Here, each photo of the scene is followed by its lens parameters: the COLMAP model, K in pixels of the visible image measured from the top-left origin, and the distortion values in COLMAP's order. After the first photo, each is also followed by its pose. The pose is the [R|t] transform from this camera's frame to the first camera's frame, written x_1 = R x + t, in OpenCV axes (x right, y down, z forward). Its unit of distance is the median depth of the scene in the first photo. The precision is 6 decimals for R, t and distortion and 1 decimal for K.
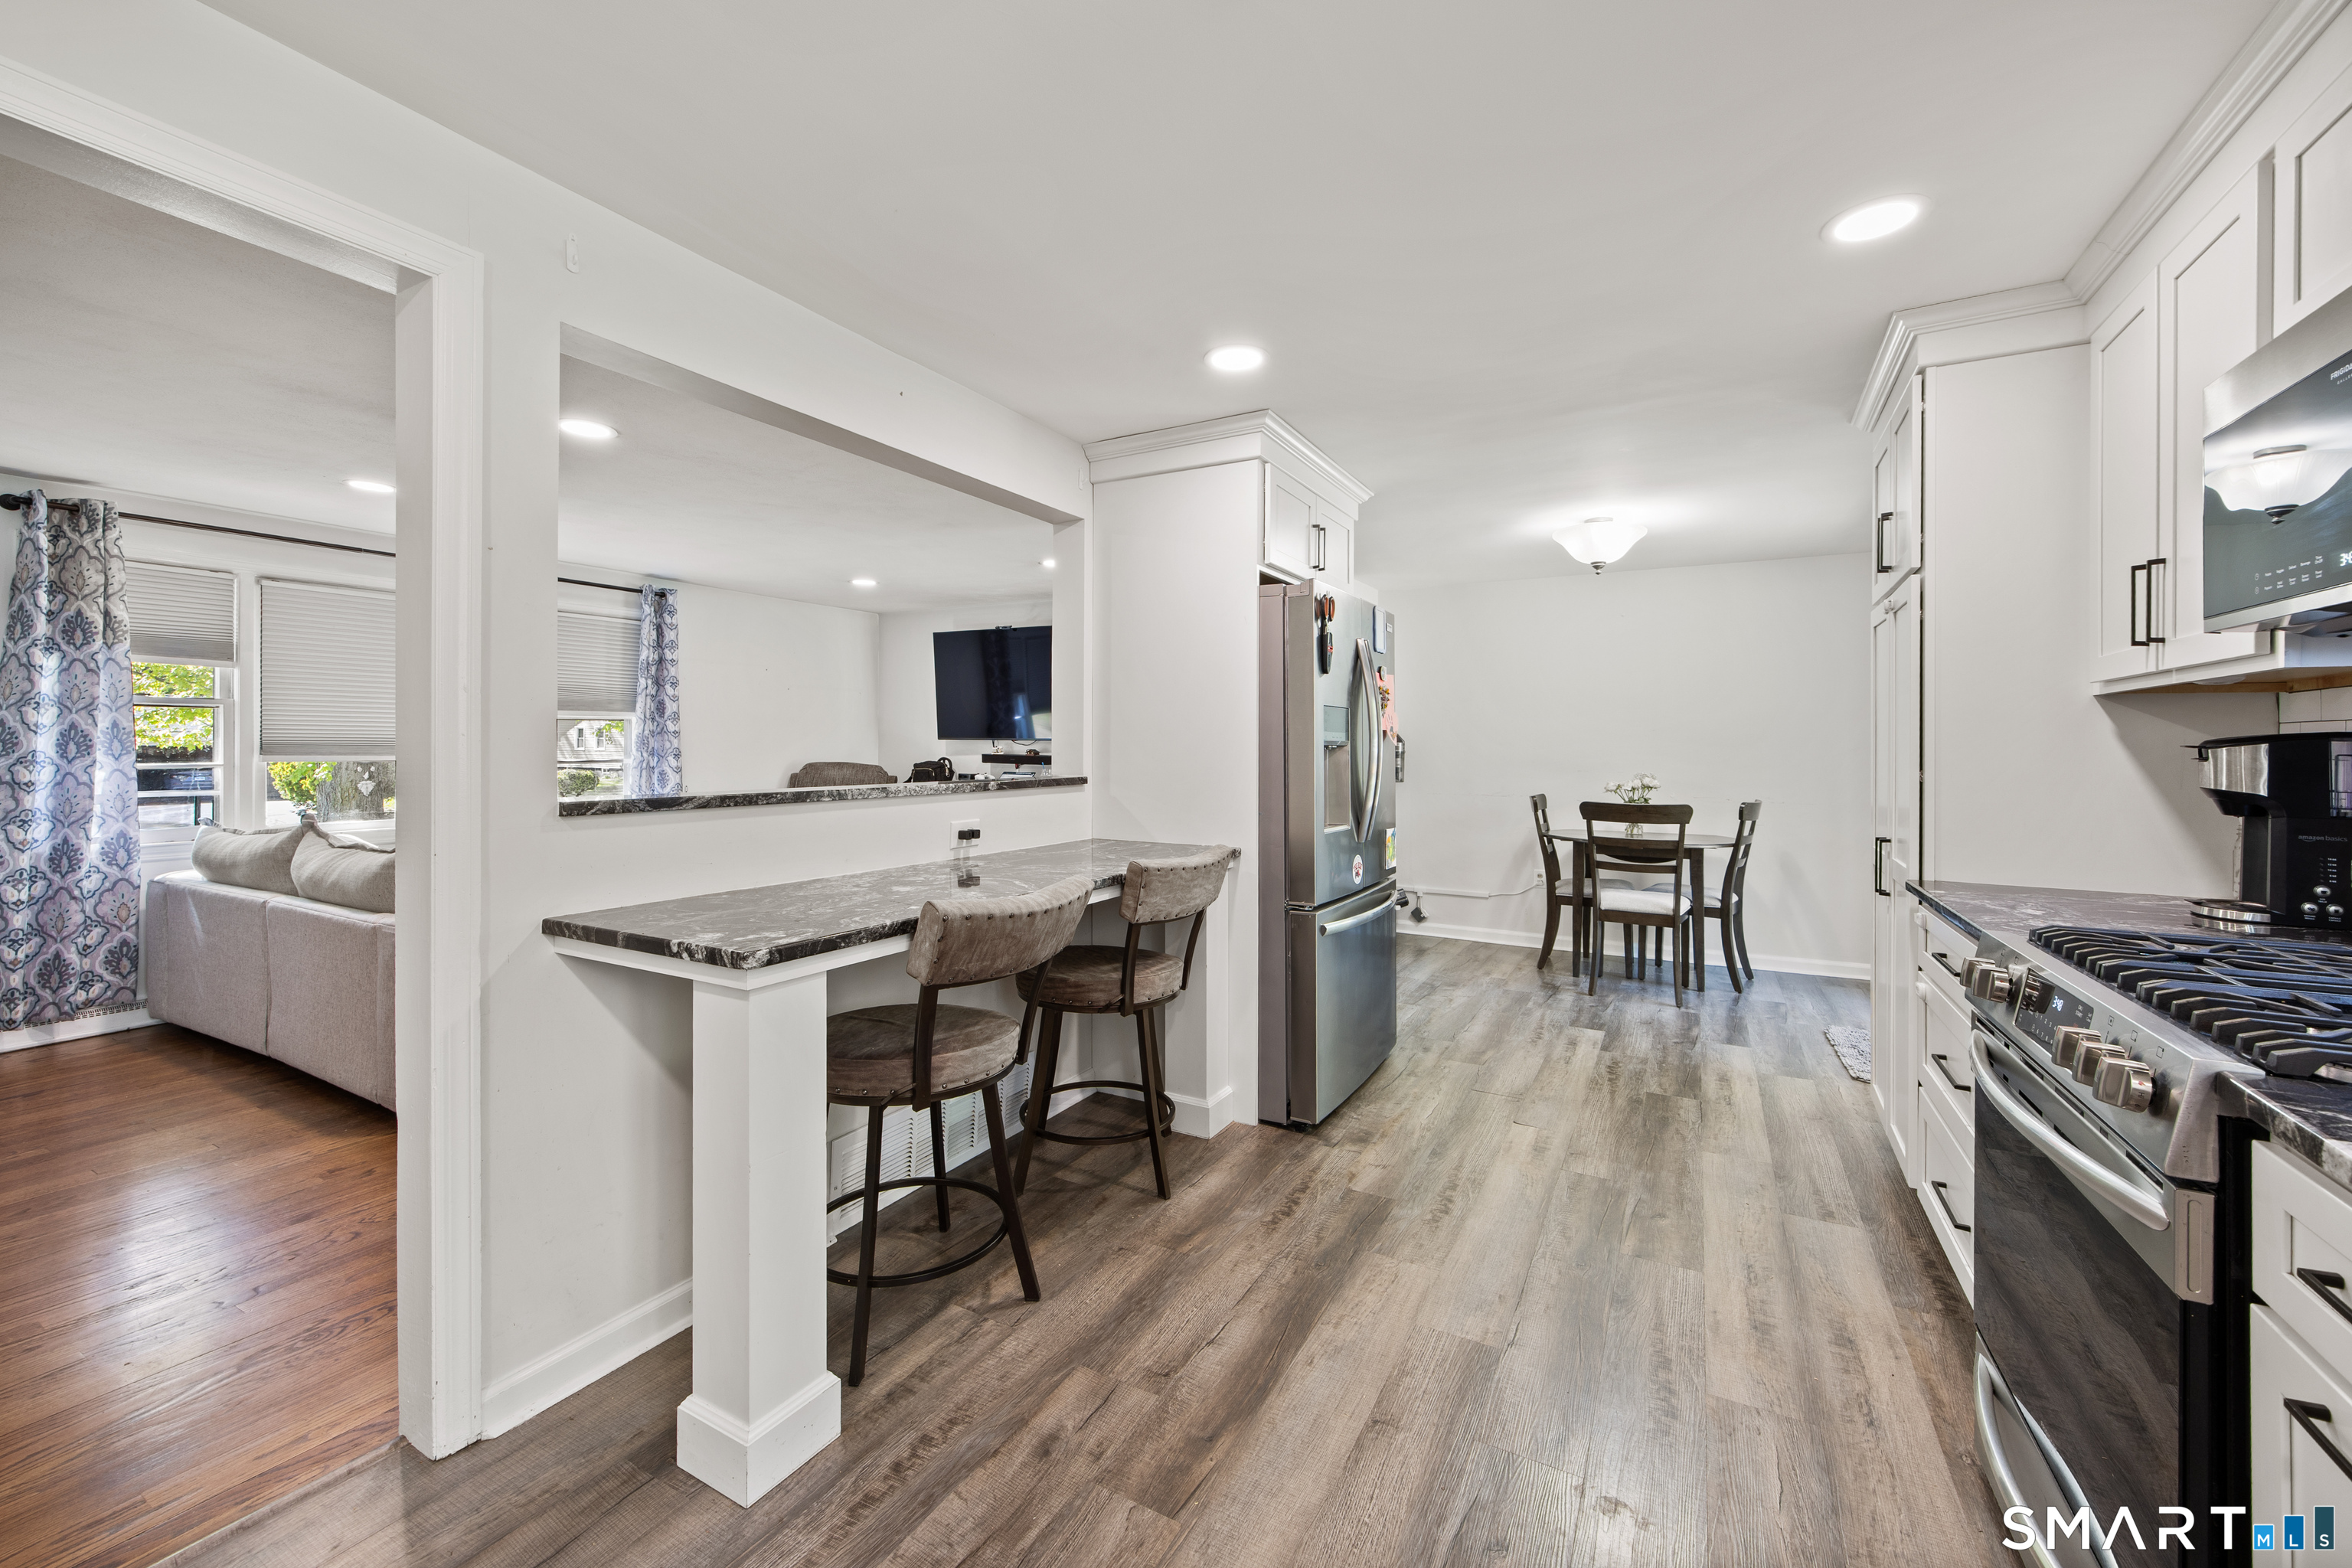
lens RADIAL K [[922.8, 0, 1182.3], [0, 922.8, 744.8], [0, 0, 1]] dist [-0.000273, -0.000282]
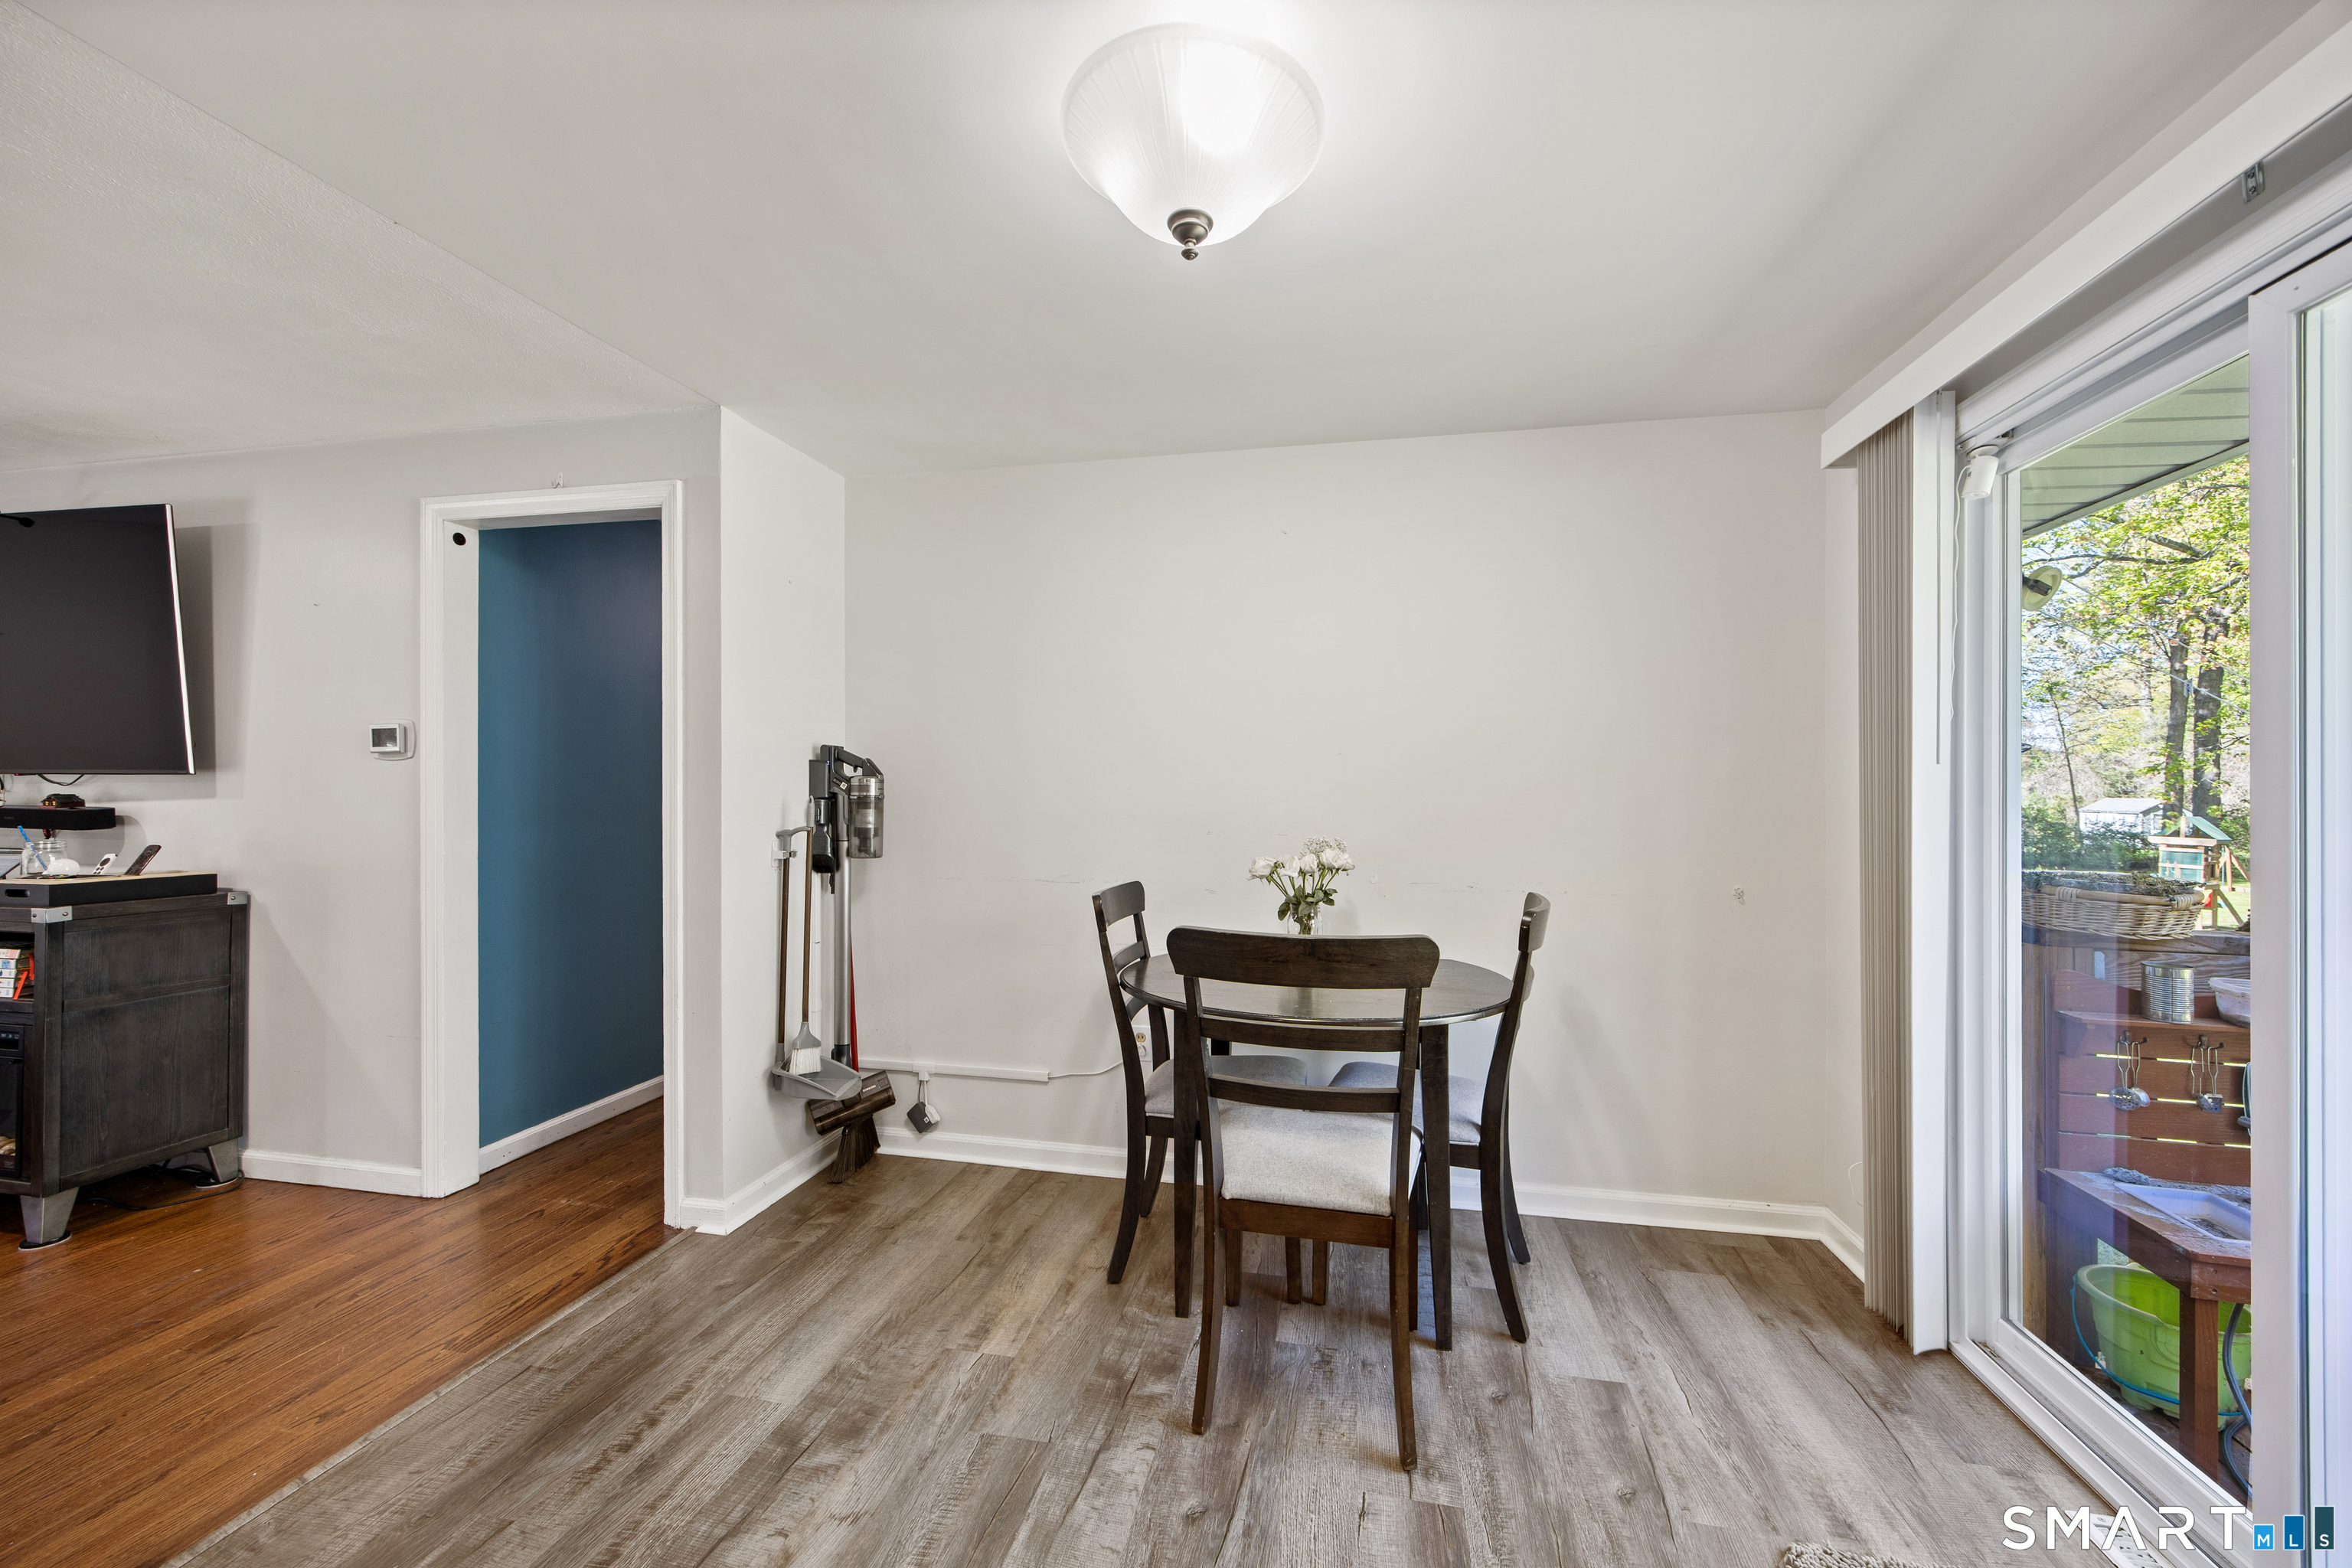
lens RADIAL K [[915.1, 0, 1172.9], [0, 915.1, 776.8], [0, 0, 1]] dist [-0.000827, -0.000279]
pose [[0.956112, -0.001970, 0.292994, 0.376647], [0.002995, 0.999991, -0.003048, -0.001461], [-0.292985, 0.003792, 0.956110, 0.746531]]
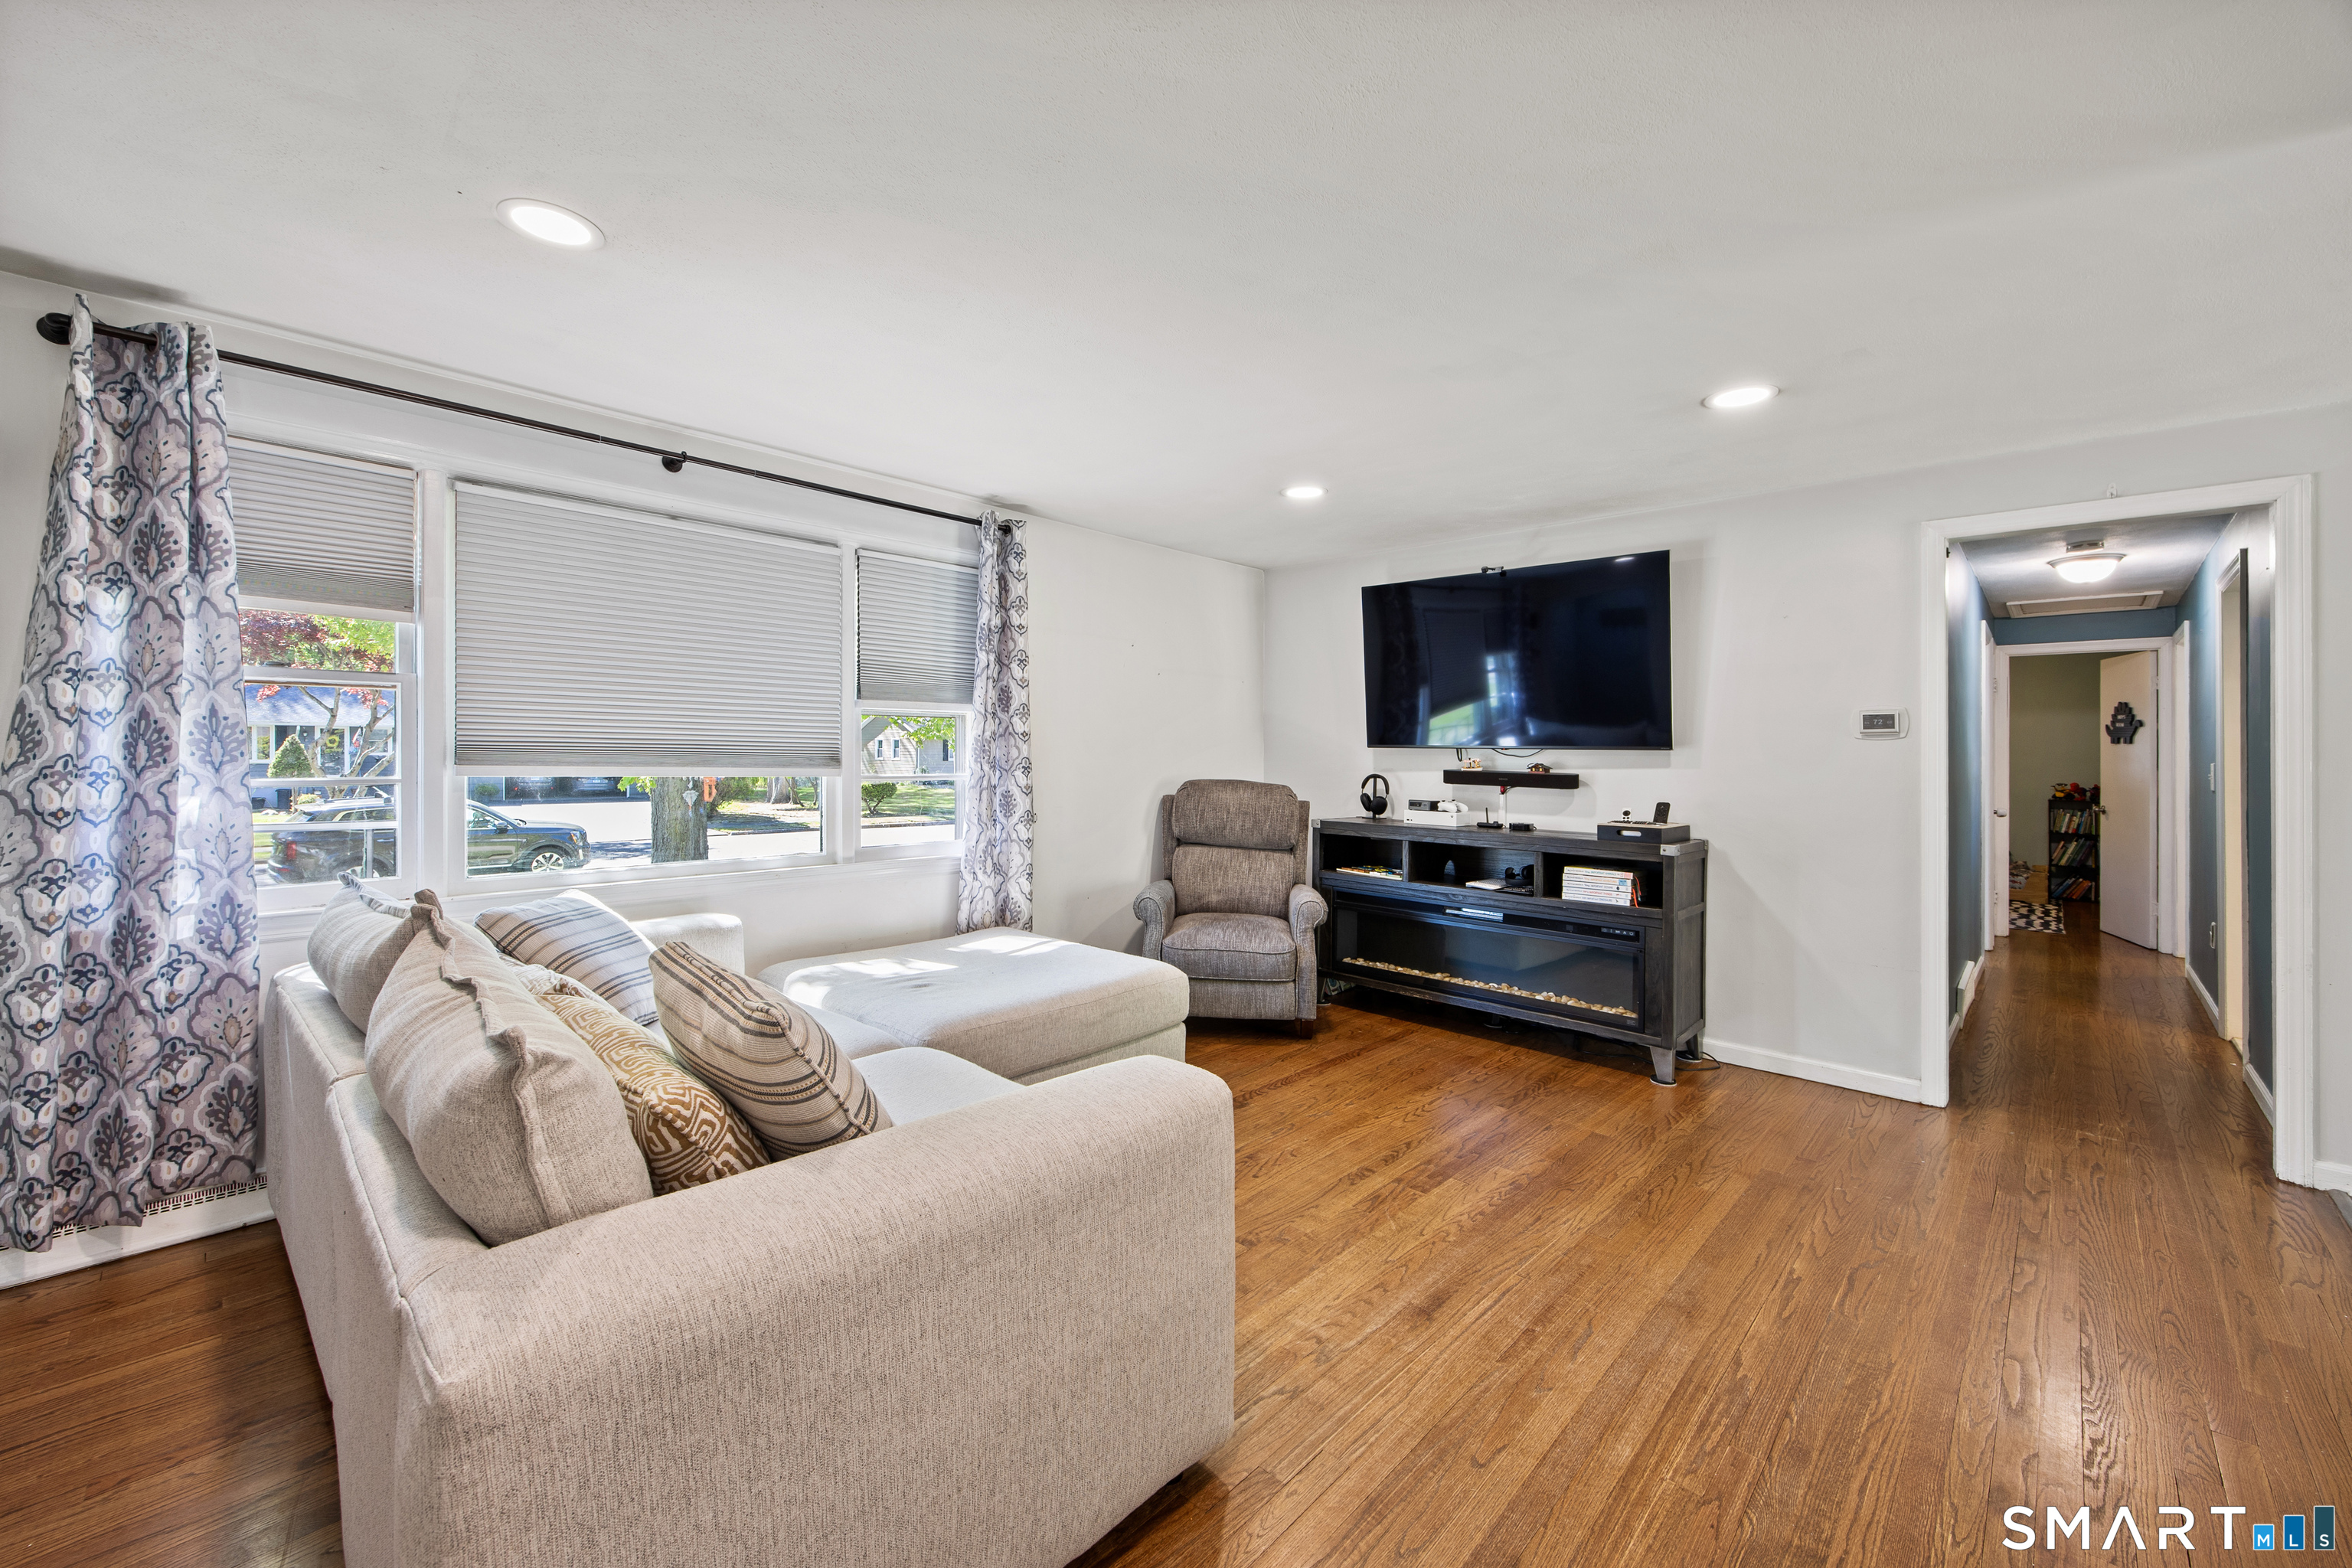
lens RADIAL K [[915.1, 0, 1172.9], [0, 915.1, 776.8], [0, 0, 1]] dist [-0.000827, -0.000279]
pose [[0.963920, 0.012417, -0.265903, -0.415005], [-0.006511, 0.999712, 0.023082, 0.002045], [0.266114, -0.020518, 0.963723, 0.599684]]
